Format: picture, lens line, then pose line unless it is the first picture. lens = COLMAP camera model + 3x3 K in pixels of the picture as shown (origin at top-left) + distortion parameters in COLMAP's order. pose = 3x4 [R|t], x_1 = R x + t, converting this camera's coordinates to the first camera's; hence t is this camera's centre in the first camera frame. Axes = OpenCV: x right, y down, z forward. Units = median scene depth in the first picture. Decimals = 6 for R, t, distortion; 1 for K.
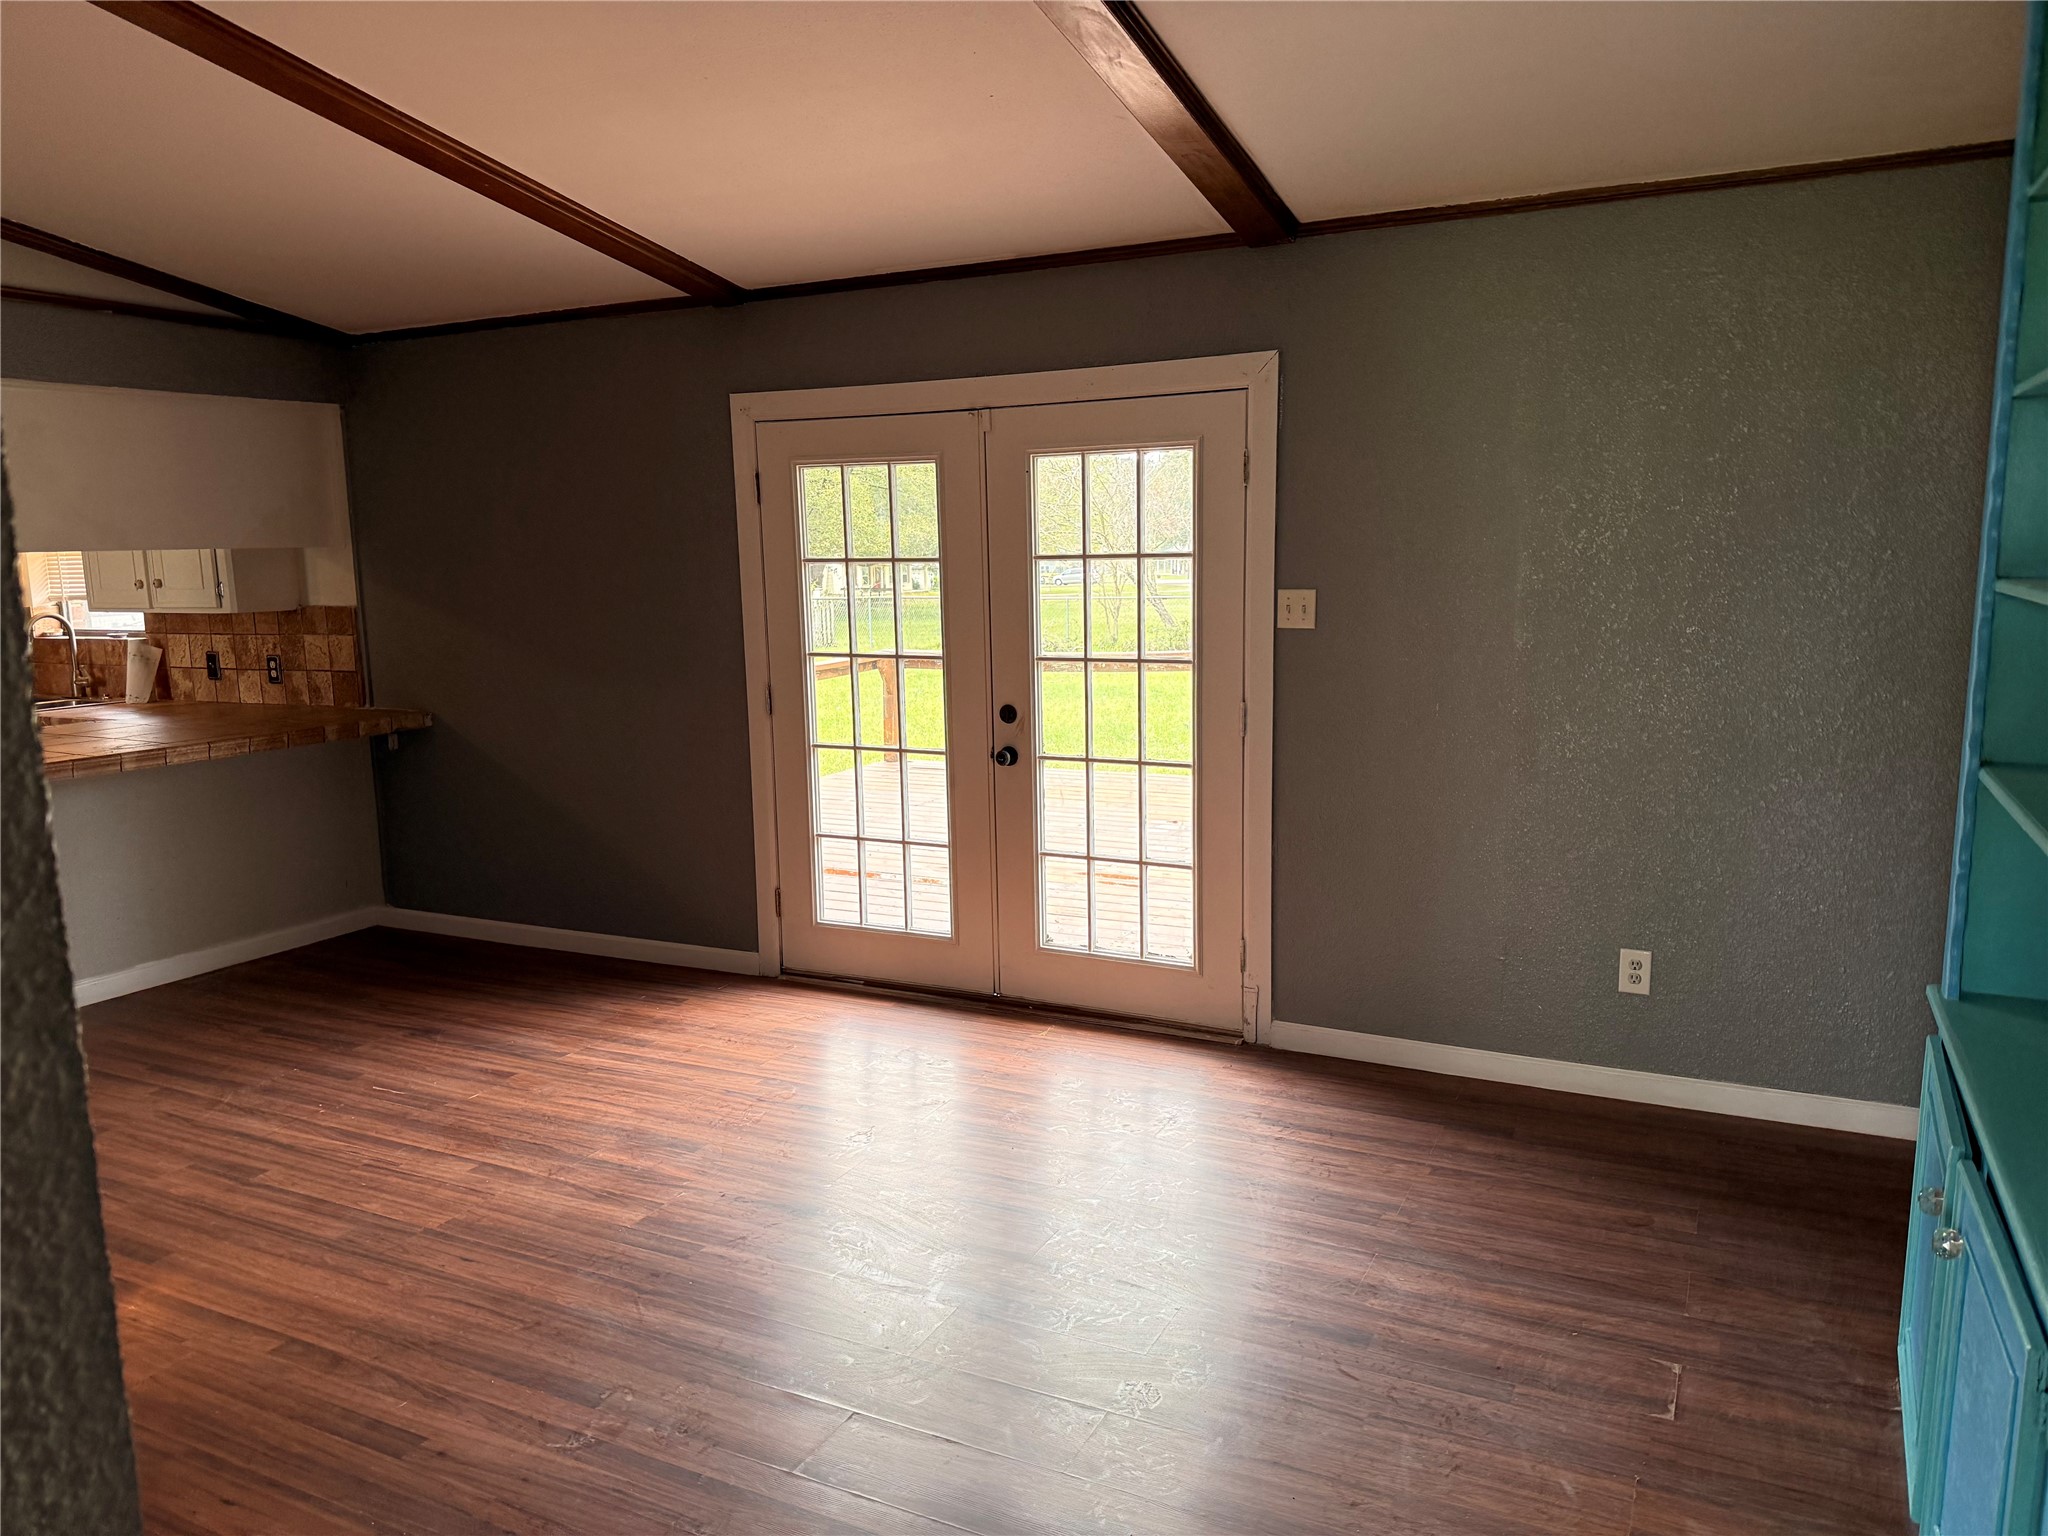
lens RADIAL K [[1452.8, 0, 1004.9], [0, 1452.8, 765.9], [0, 0, 1]] dist [0.071364, -0.091241]
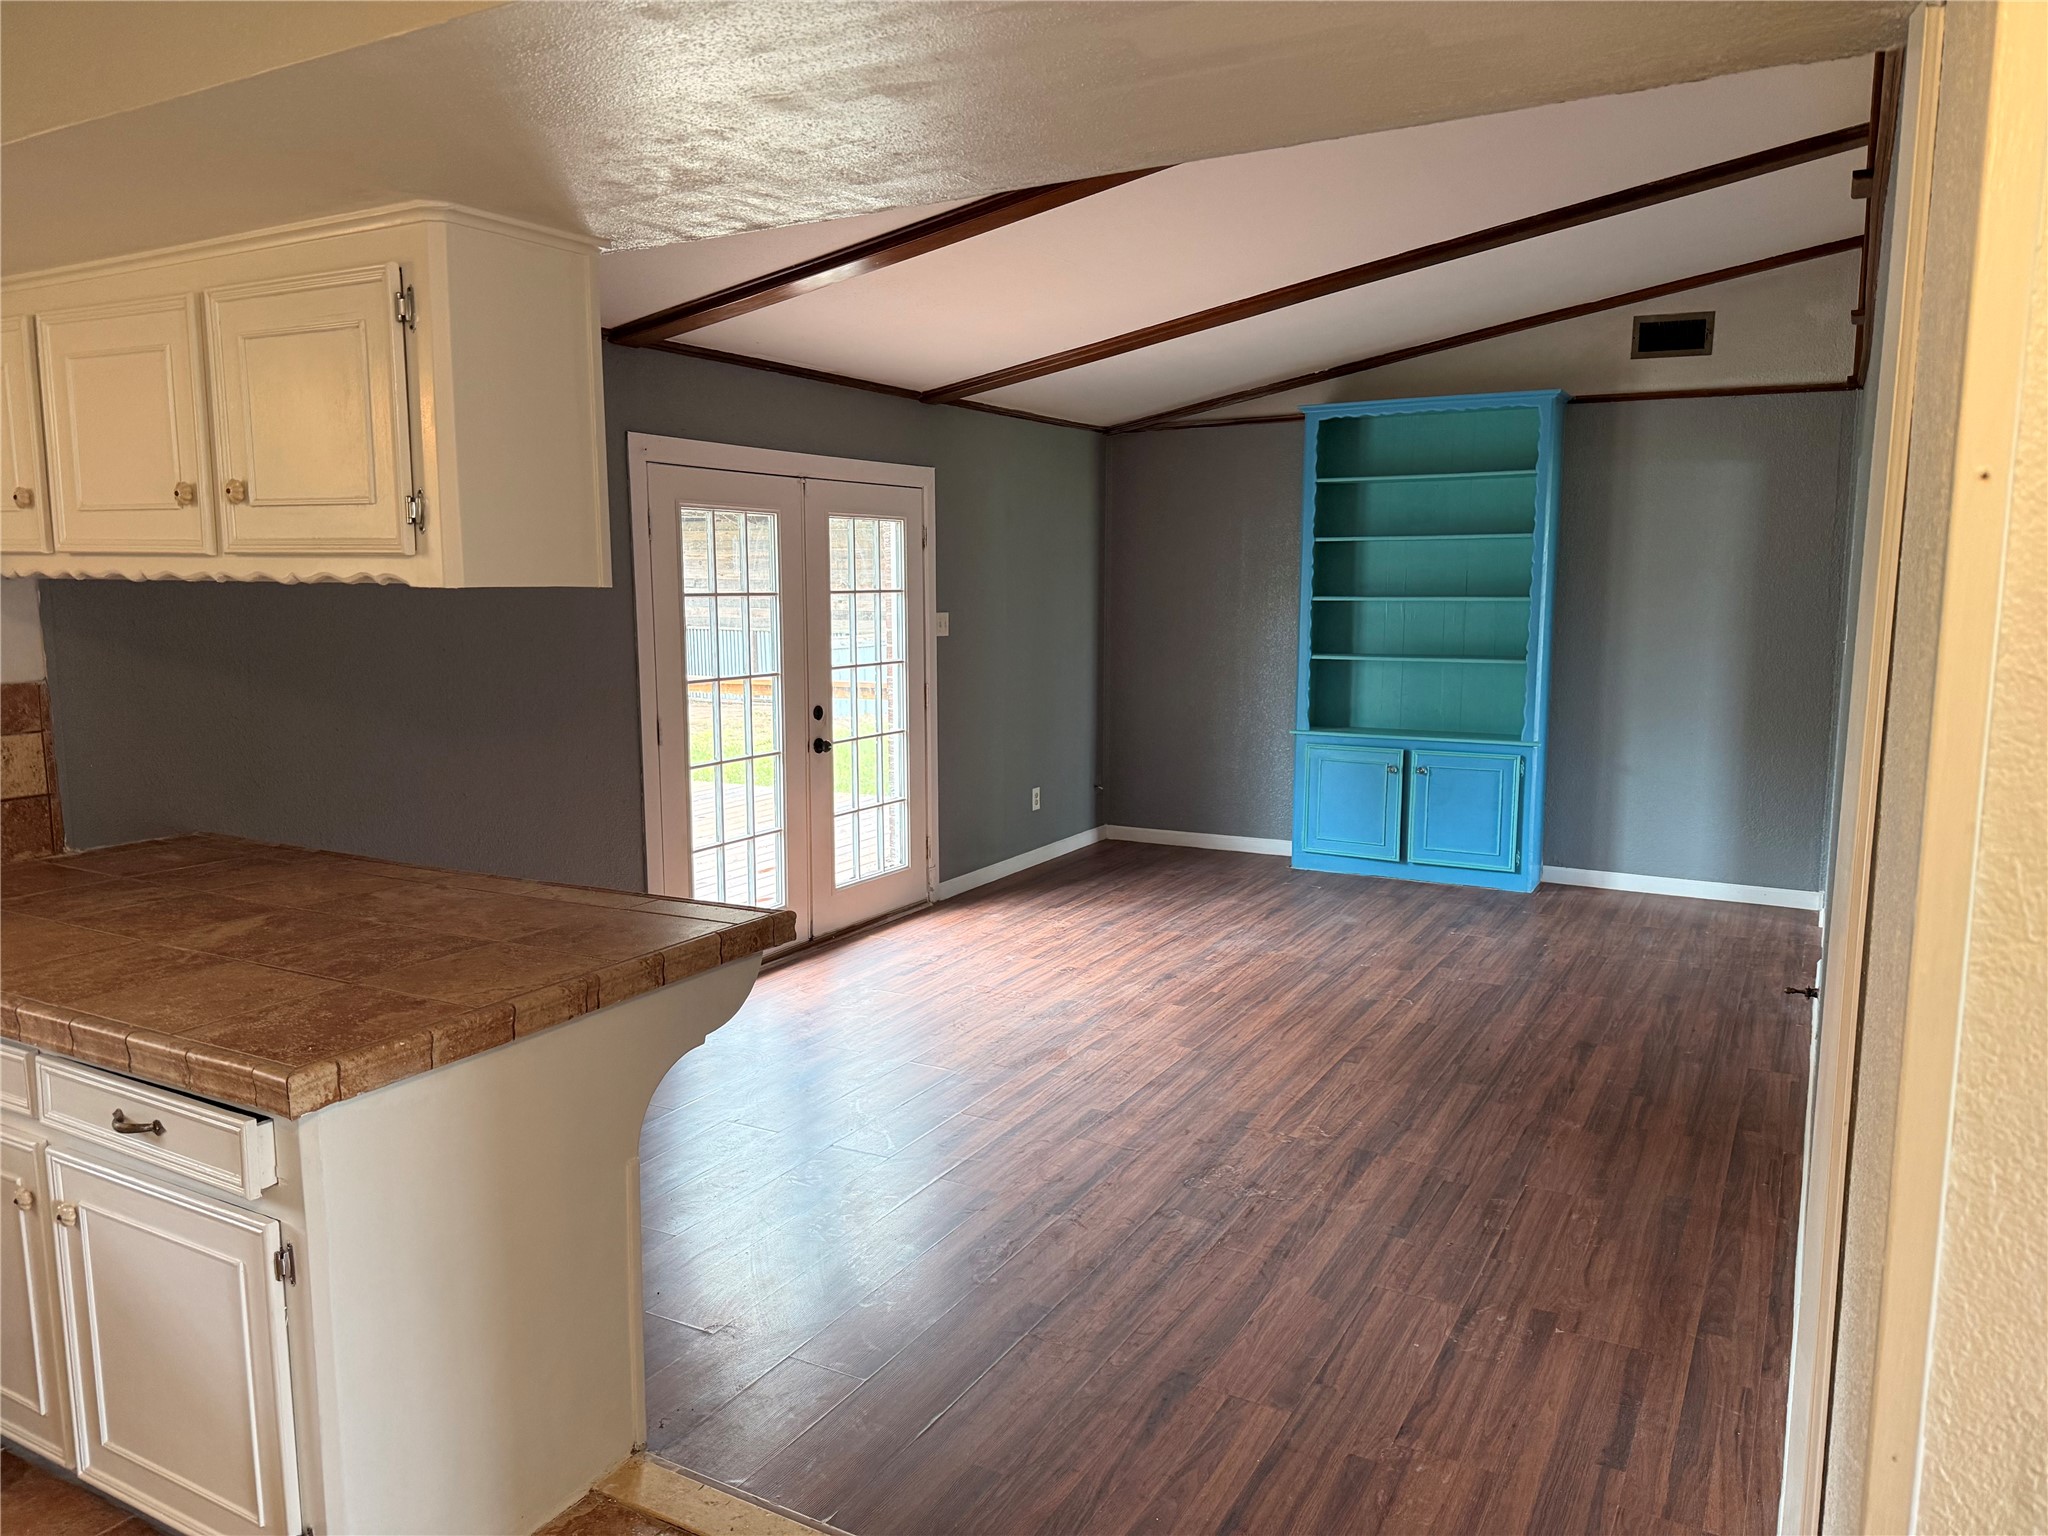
lens RADIAL K [[1452.8, 0, 1004.9], [0, 1452.8, 765.9], [0, 0, 1]] dist [0.071364, -0.091241]
pose [[0.039812, -0.105341, 0.993639, -1.360662], [0.168464, 0.980900, 0.097240, -0.092580], [-0.984904, 0.163521, 0.056798, 0.813555]]
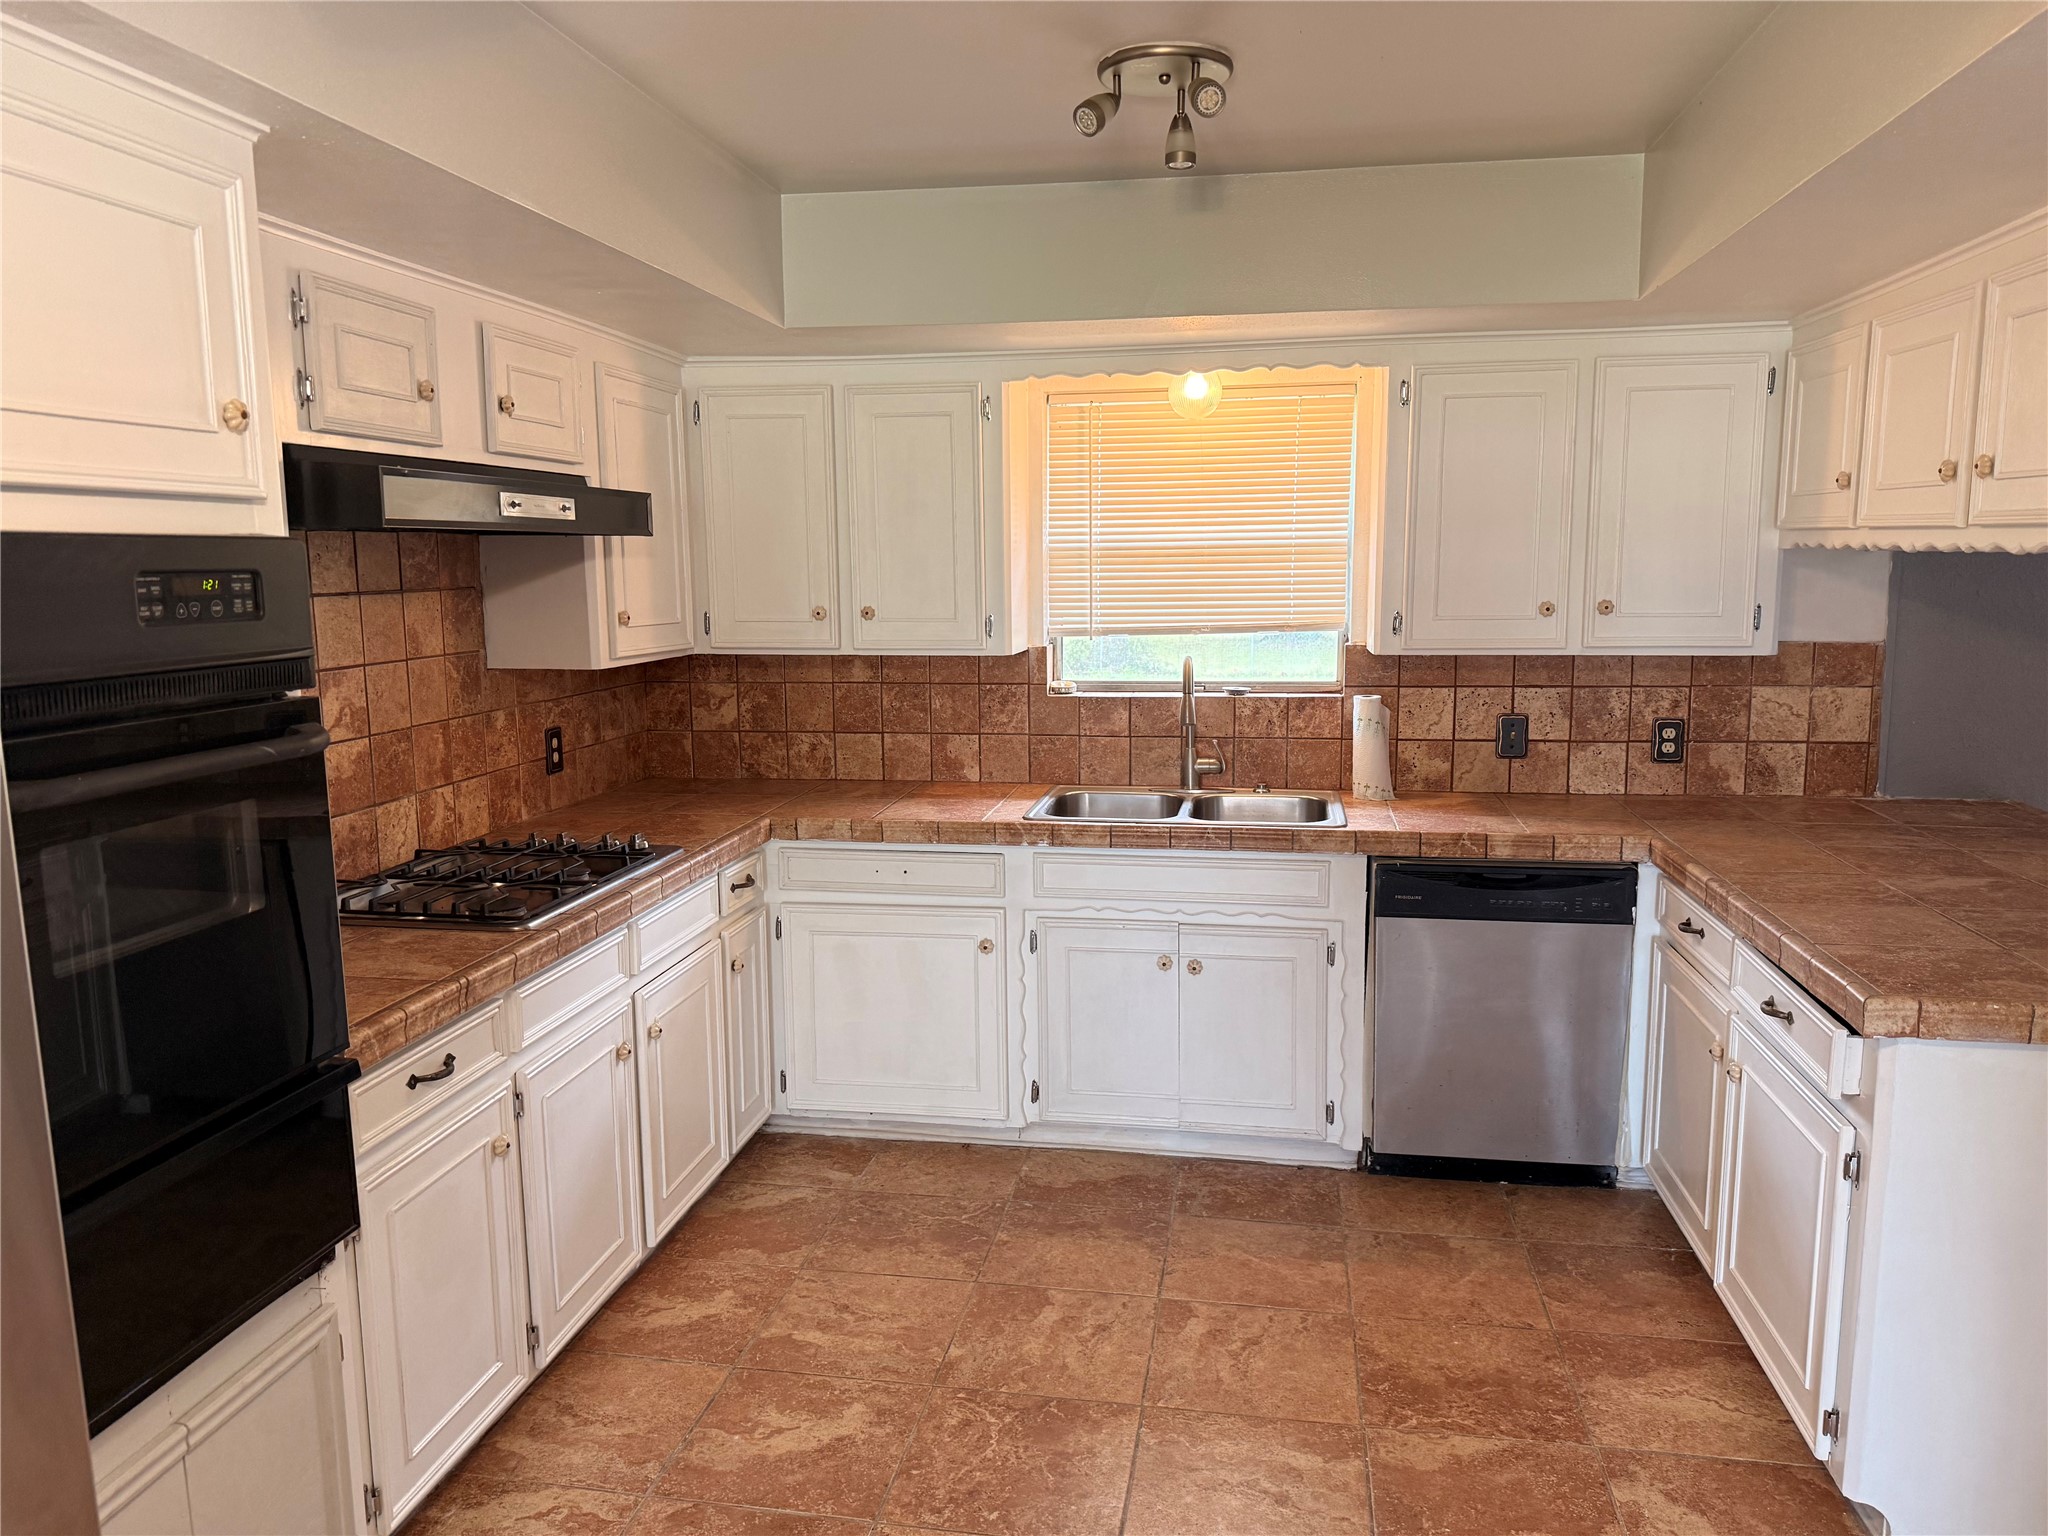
lens RADIAL K [[1452.8, 0, 1004.9], [0, 1452.8, 765.9], [0, 0, 1]] dist [0.071364, -0.091241]
pose [[0.957560, -0.021737, 0.287413, -1.354109], [0.031048, 0.999129, -0.027875, -0.064782], [-0.286557, 0.035615, 0.957401, 0.664810]]
